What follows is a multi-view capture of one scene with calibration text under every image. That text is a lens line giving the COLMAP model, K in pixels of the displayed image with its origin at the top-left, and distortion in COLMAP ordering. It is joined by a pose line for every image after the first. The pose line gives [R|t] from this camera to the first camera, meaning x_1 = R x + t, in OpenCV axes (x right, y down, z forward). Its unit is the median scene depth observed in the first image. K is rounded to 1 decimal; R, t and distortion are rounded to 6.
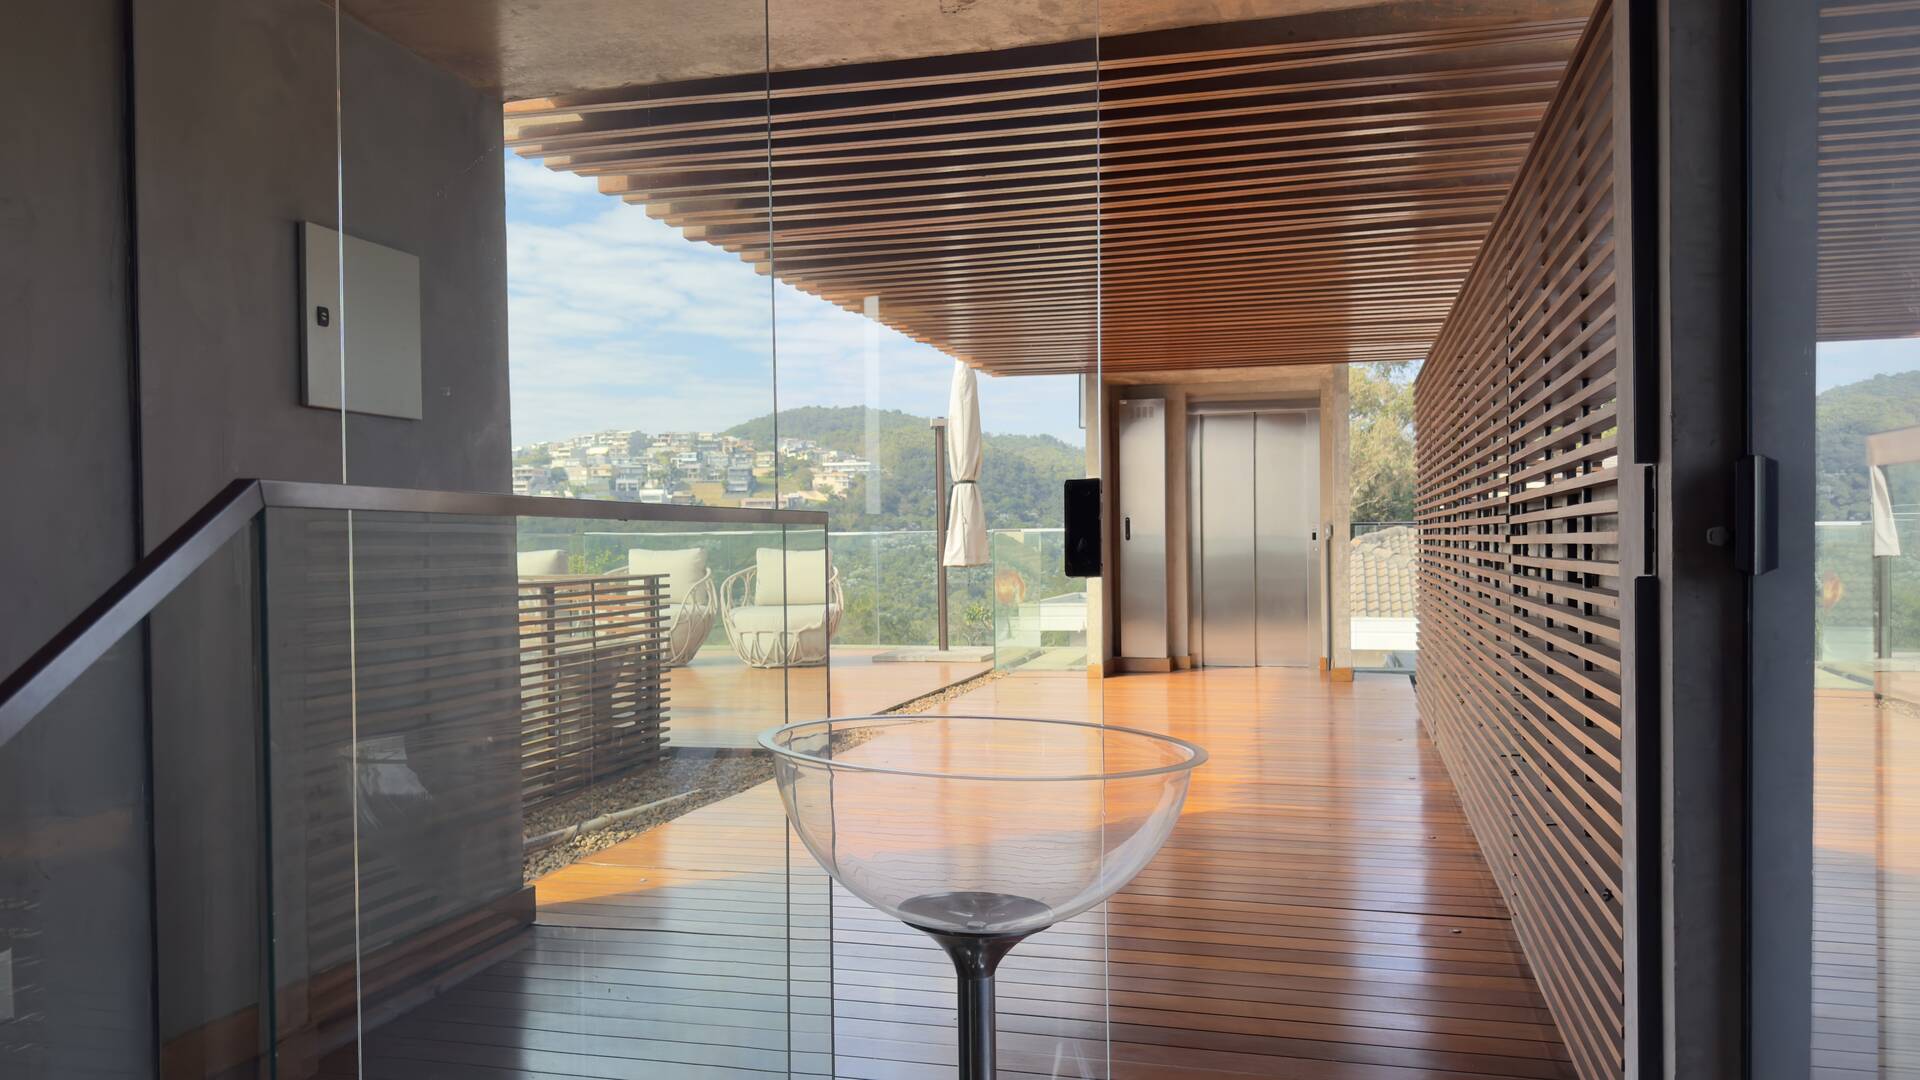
lens RADIAL K [[1357.1, 0, 968.1], [0, 1357.1, 552.4], [0, 0, 1]] dist [0.110679, -0.161729]
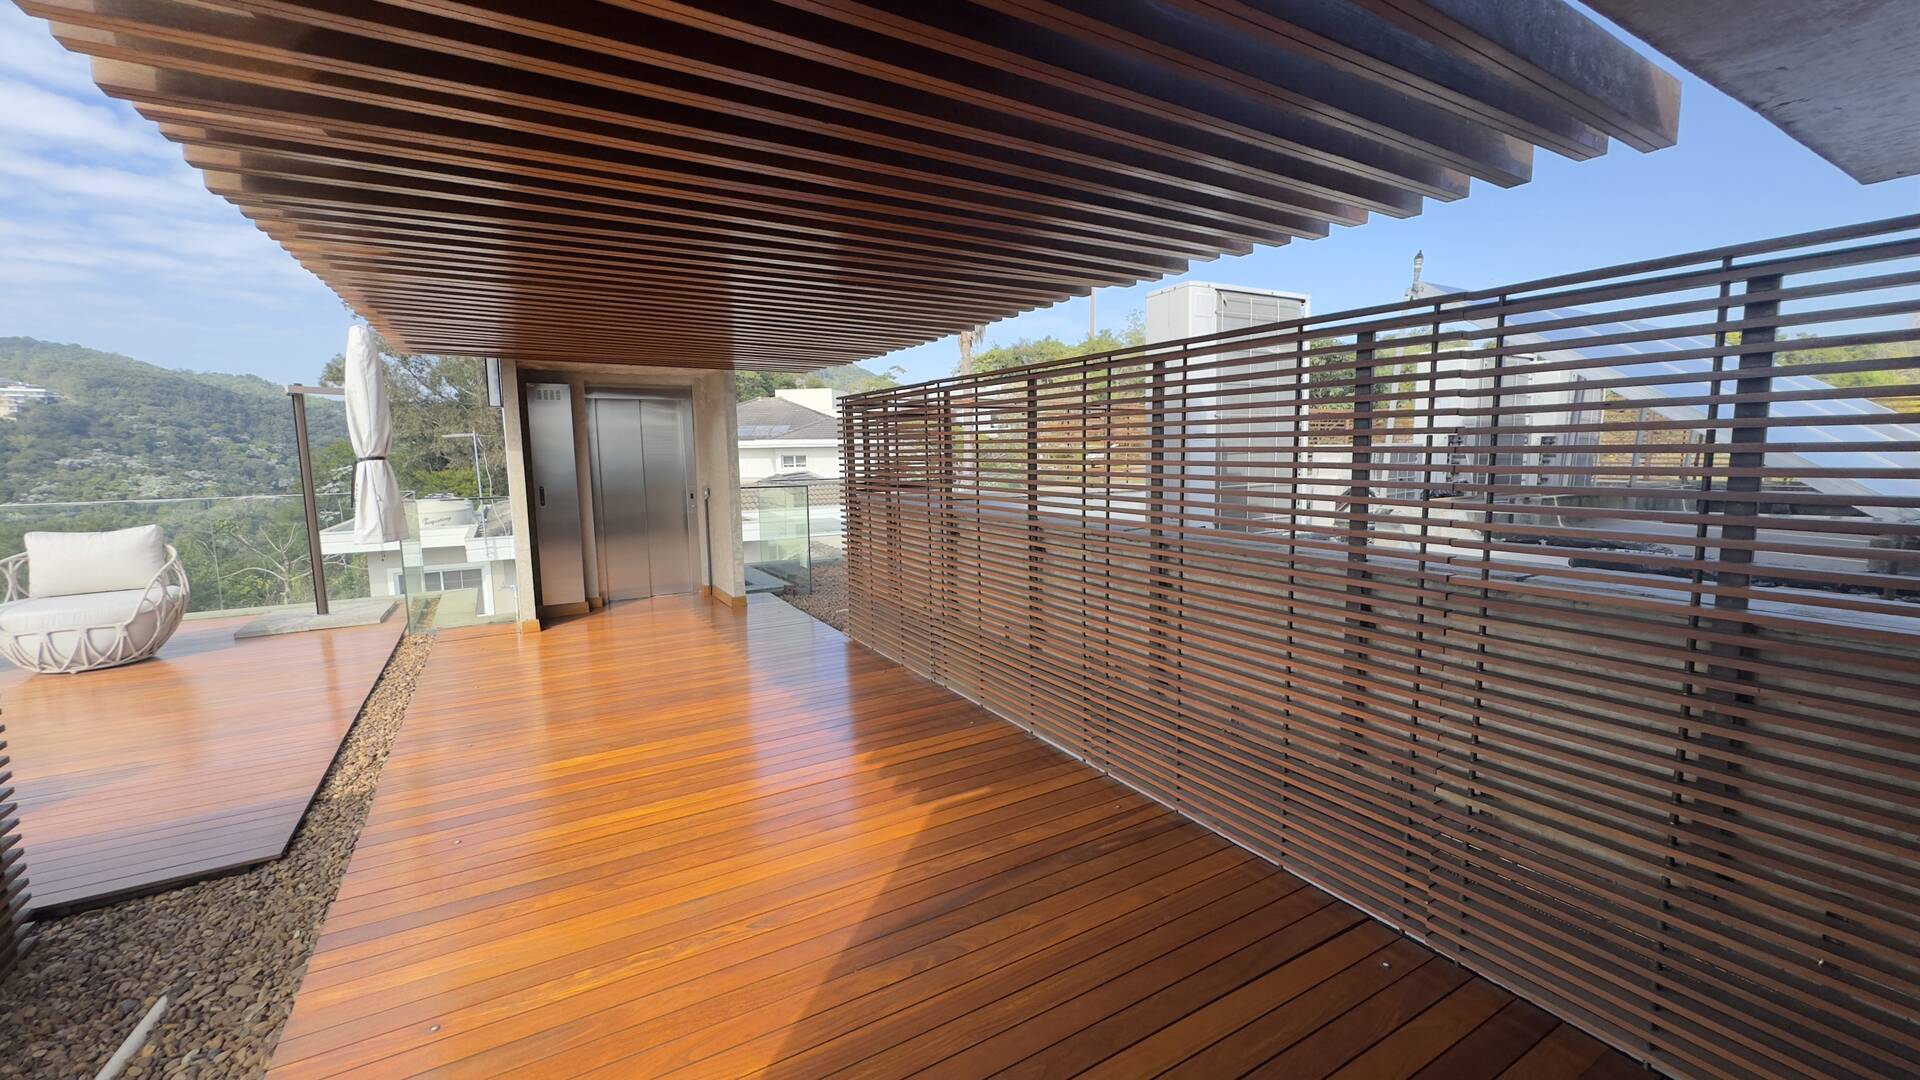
lens RADIAL K [[766.5, 0, 959.7], [0, 766.5, 536.4], [0, 0, 1]] dist [-0.001872, -0.000056]
pose [[0.696705, -0.079179, 0.712975, -0.099319], [0.009307, 0.994804, 0.101383, -0.045224], [-0.717298, -0.063998, 0.693822, 0.285720]]
